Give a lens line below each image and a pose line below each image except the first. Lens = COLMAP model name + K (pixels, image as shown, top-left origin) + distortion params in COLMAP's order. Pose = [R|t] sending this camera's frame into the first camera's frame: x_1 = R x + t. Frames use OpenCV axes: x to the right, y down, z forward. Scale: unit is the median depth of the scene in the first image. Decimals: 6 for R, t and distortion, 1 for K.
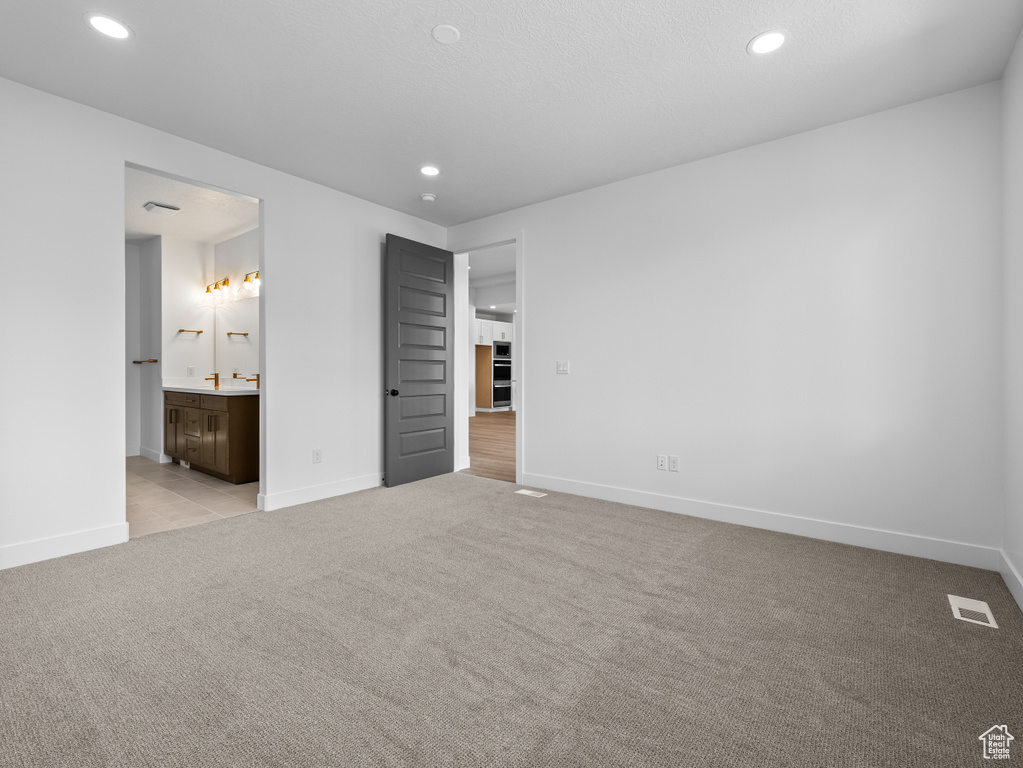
lens RADIAL K [[466.4, 0, 505.9], [0, 466.4, 374.8], [0, 0, 1]] dist [-0.003764, 0.000552]
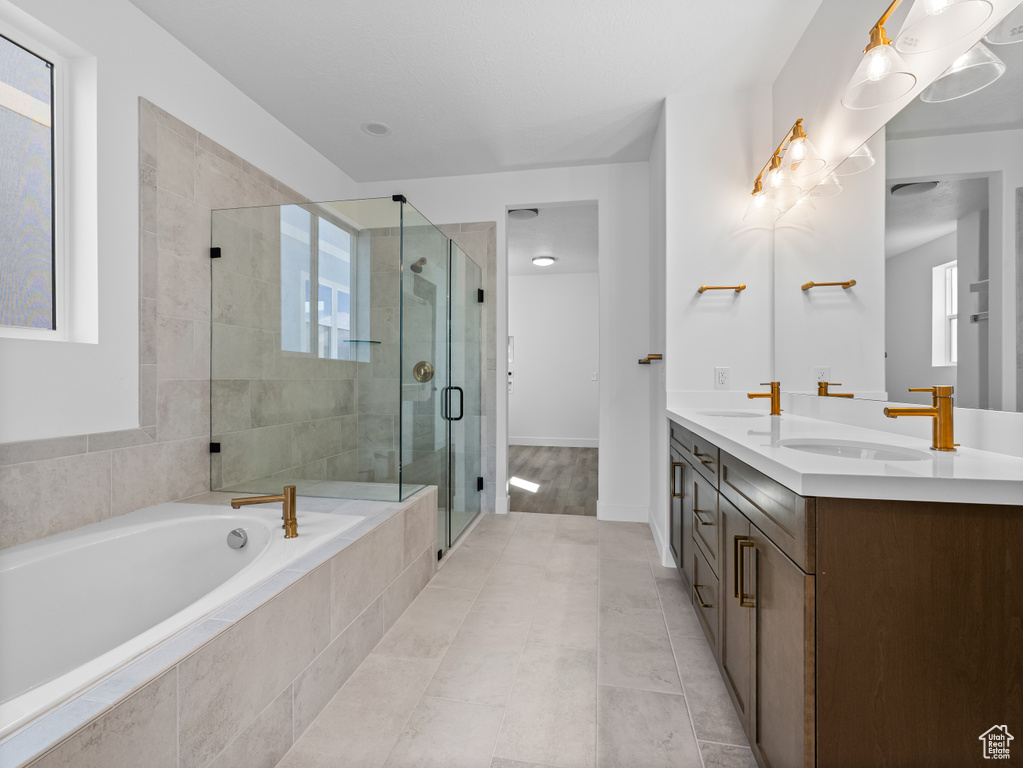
lens RADIAL K [[466.4, 0, 513.2], [0, 466.4, 378.7], [0, 0, 1]] dist [-0.003764, 0.000552]
pose [[0.463284, 0.001805, -0.886208, -0.372762], [-0.003212, 0.999995, 0.000357, -0.005587], [0.886204, 0.002681, 0.463288, 0.618217]]
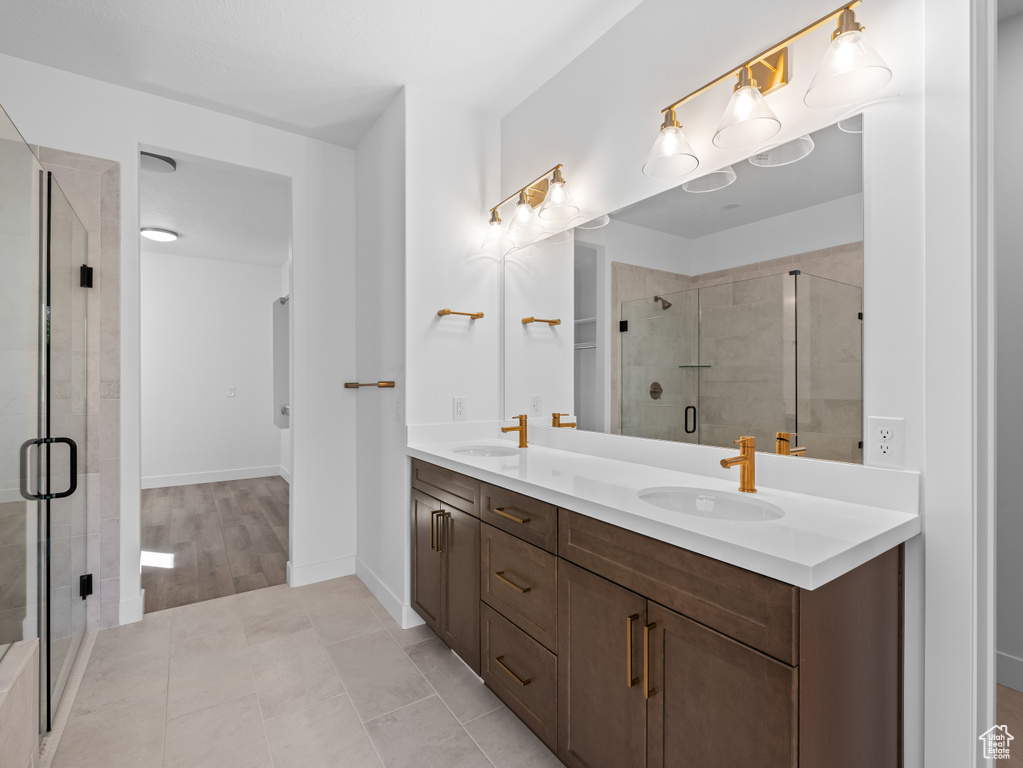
lens RADIAL K [[473.1, 0, 511.3], [0, 473.1, 382.6], [0, 0, 1]] dist [-0.003525, 0.001003]
pose [[0.952215, -0.000318, -0.305428, -0.505650], [-0.000562, 0.999996, -0.002793, -0.029890], [0.305428, 0.002831, 0.952211, 0.607760]]
